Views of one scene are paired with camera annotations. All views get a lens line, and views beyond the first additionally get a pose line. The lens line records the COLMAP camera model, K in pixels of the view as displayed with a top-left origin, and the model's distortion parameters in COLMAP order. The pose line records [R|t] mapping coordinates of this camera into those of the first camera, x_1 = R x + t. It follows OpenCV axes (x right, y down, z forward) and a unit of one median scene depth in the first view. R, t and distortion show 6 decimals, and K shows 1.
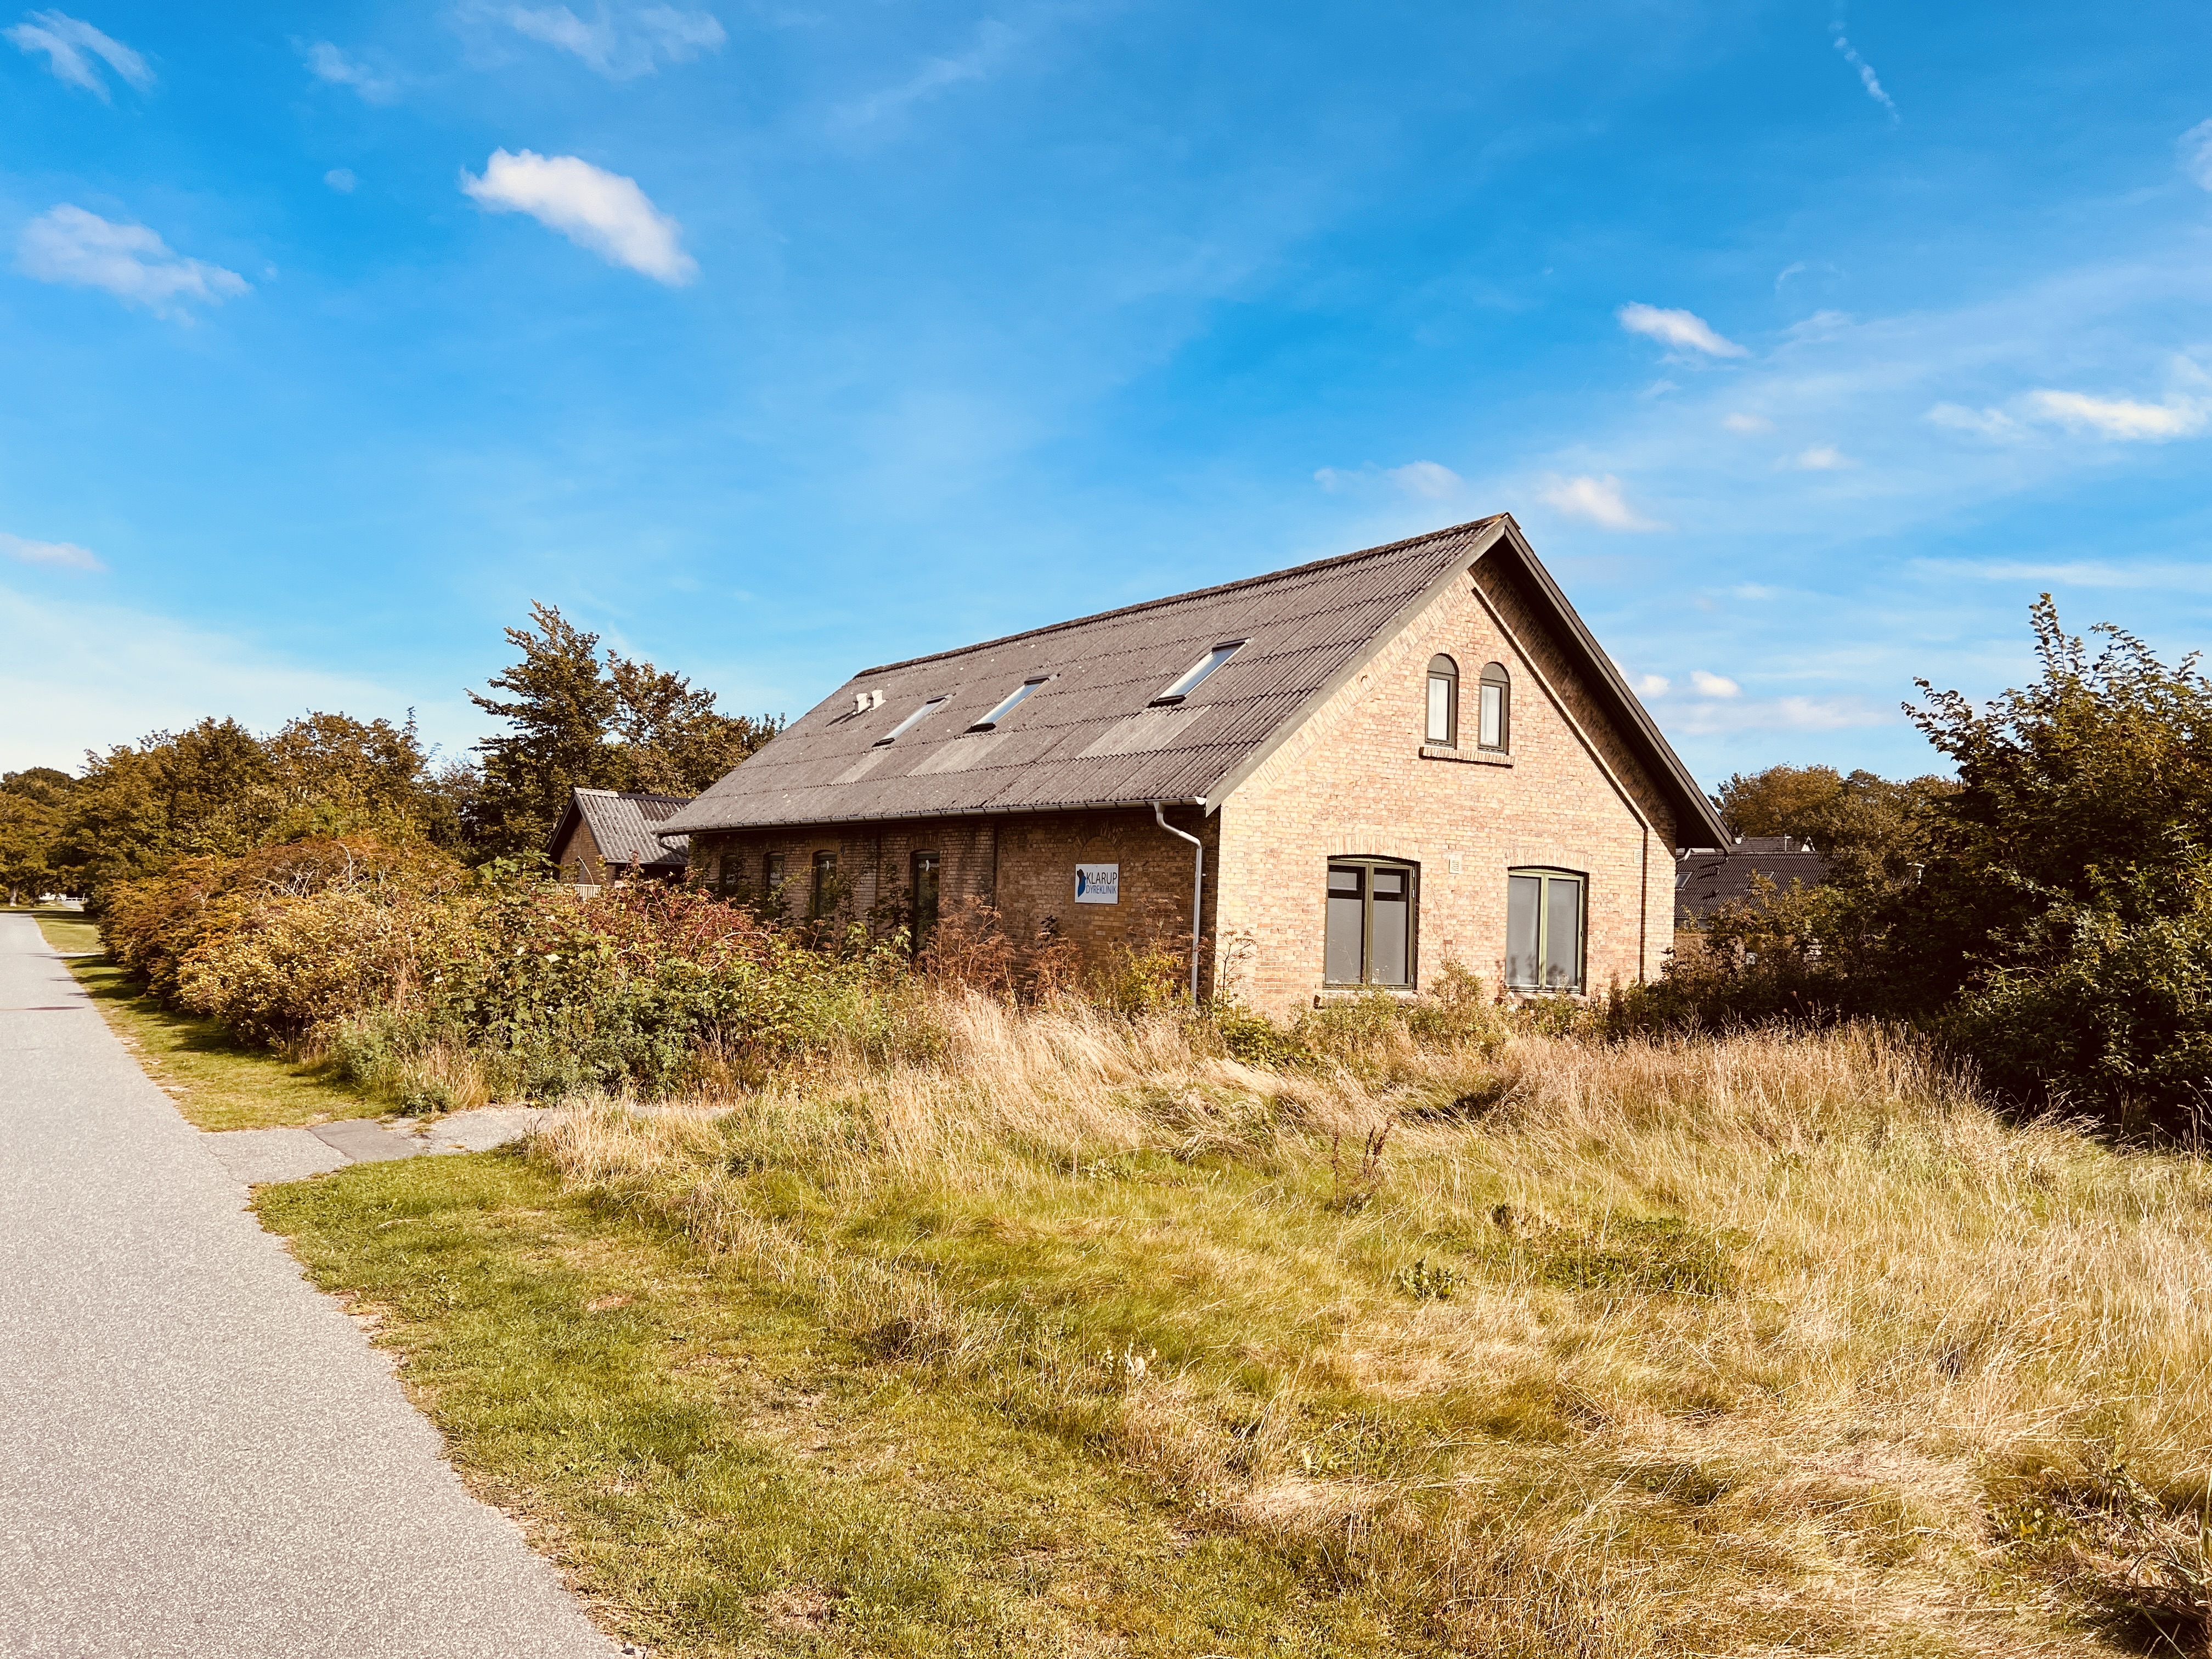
lens RADIAL K [[1678.0, 0, 1105.6], [0, 1678.0, 835.8], [0, 0, 1]] dist [0.240856, -0.080067]
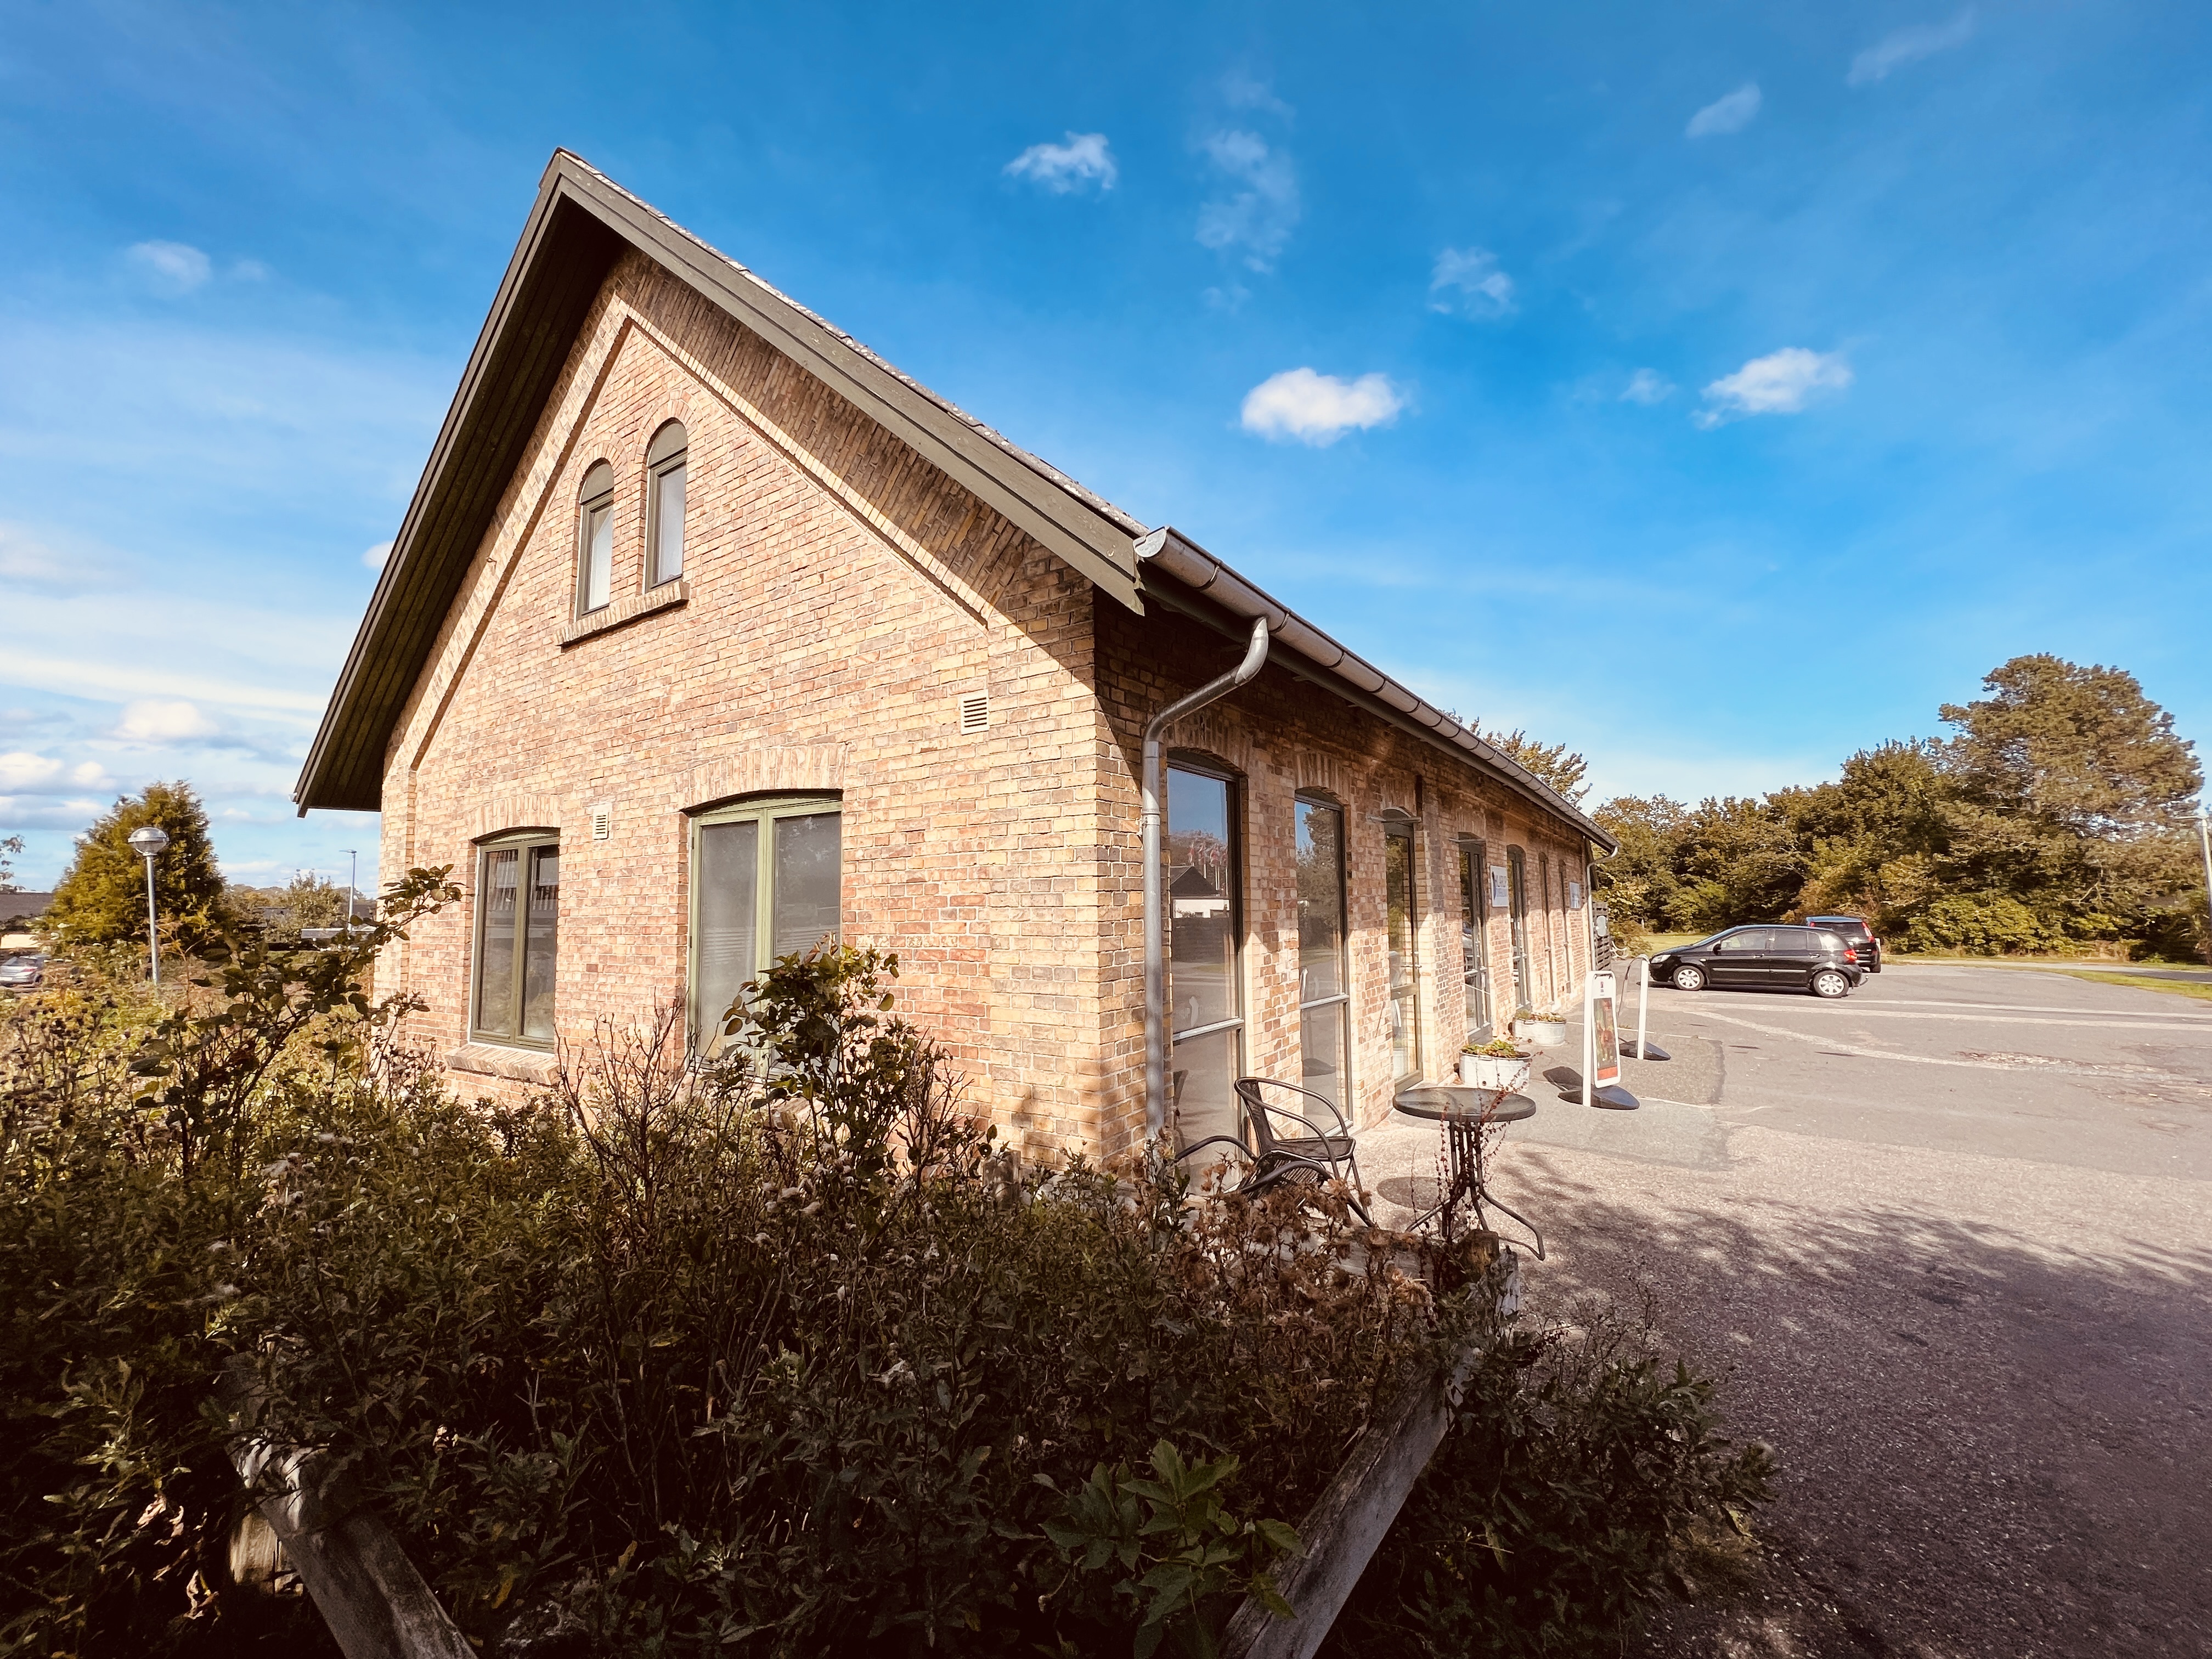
lens RADIAL K [[896.3, 0, 1106.9], [0, 896.3, 823.0], [0, 0, 1]] dist [0.013777, 0.000054]
pose [[0.342139, -0.123068, -0.931555, 0.502476], [0.081885, 0.991520, -0.100915, 0.056289], [0.936075, -0.041753, 0.349314, 1.001761]]
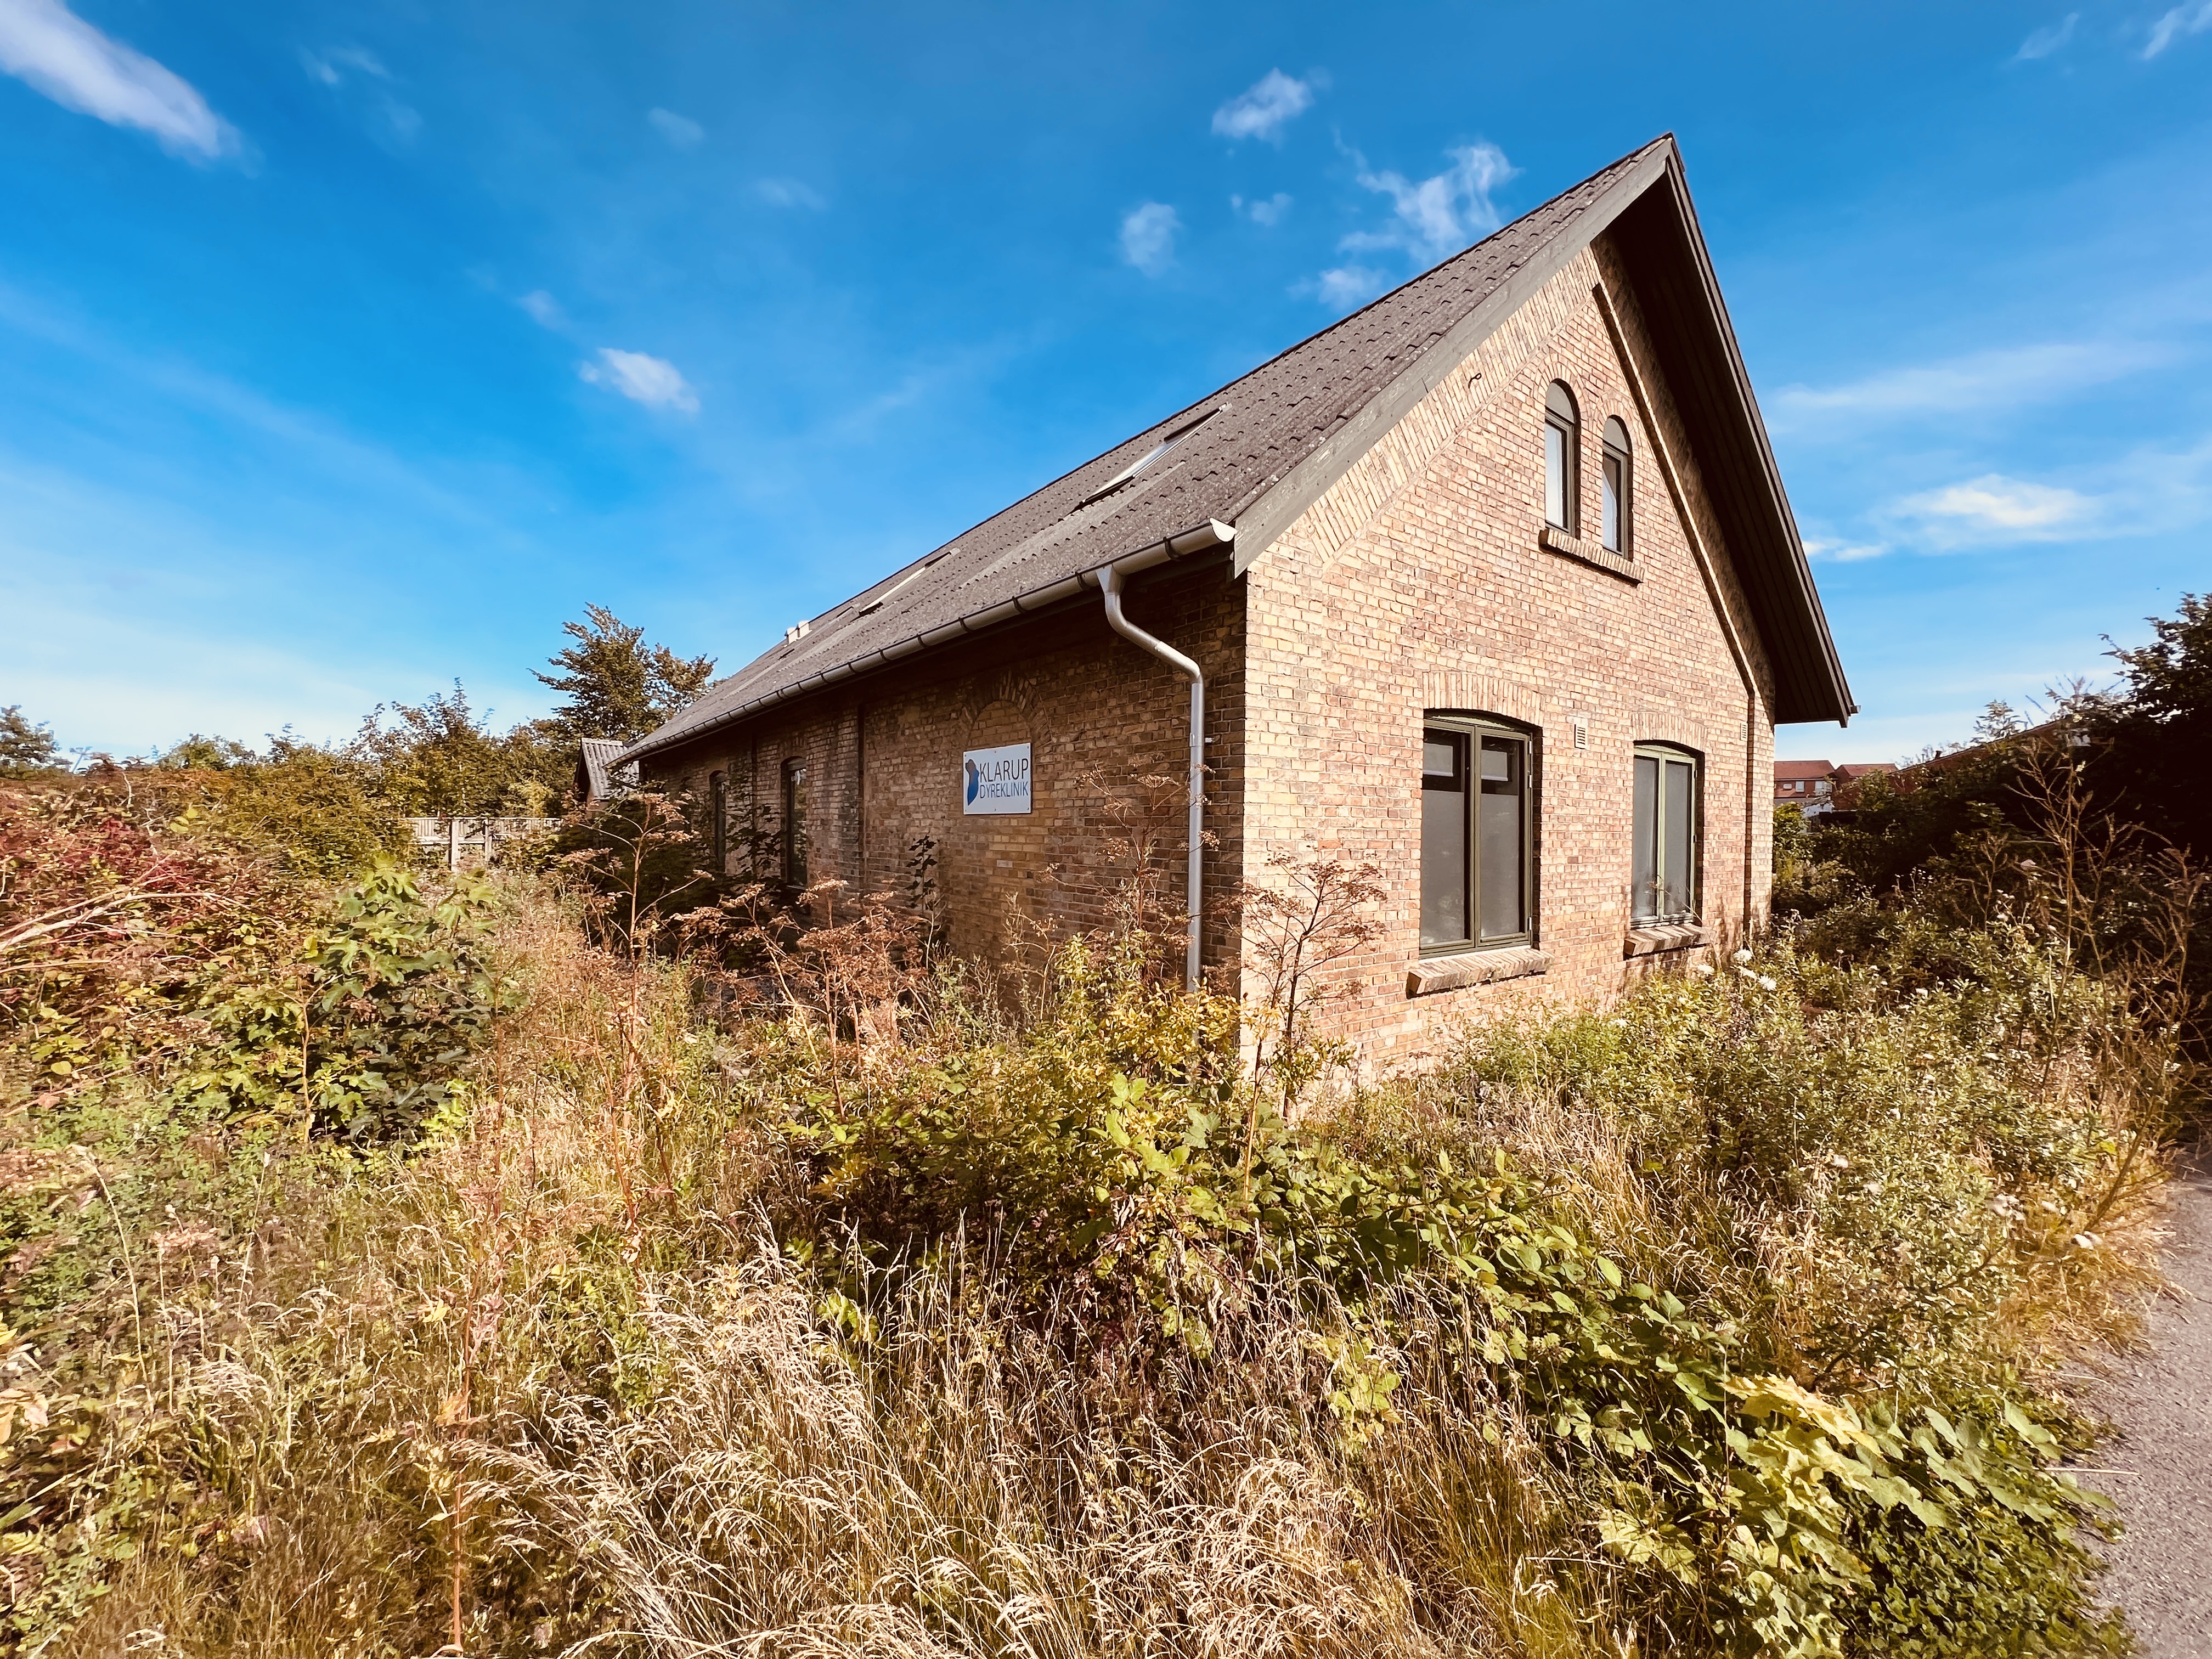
lens RADIAL K [[890.4, 0, 1115.6], [0, 890.4, 841.5], [0, 0, 1]] dist [0.000028, -0.000054]
pose [[0.996714, -0.028897, 0.075671, 0.011863], [0.024594, 0.998060, 0.057195, 0.031825], [-0.077177, -0.055146, 0.995491, 0.660485]]
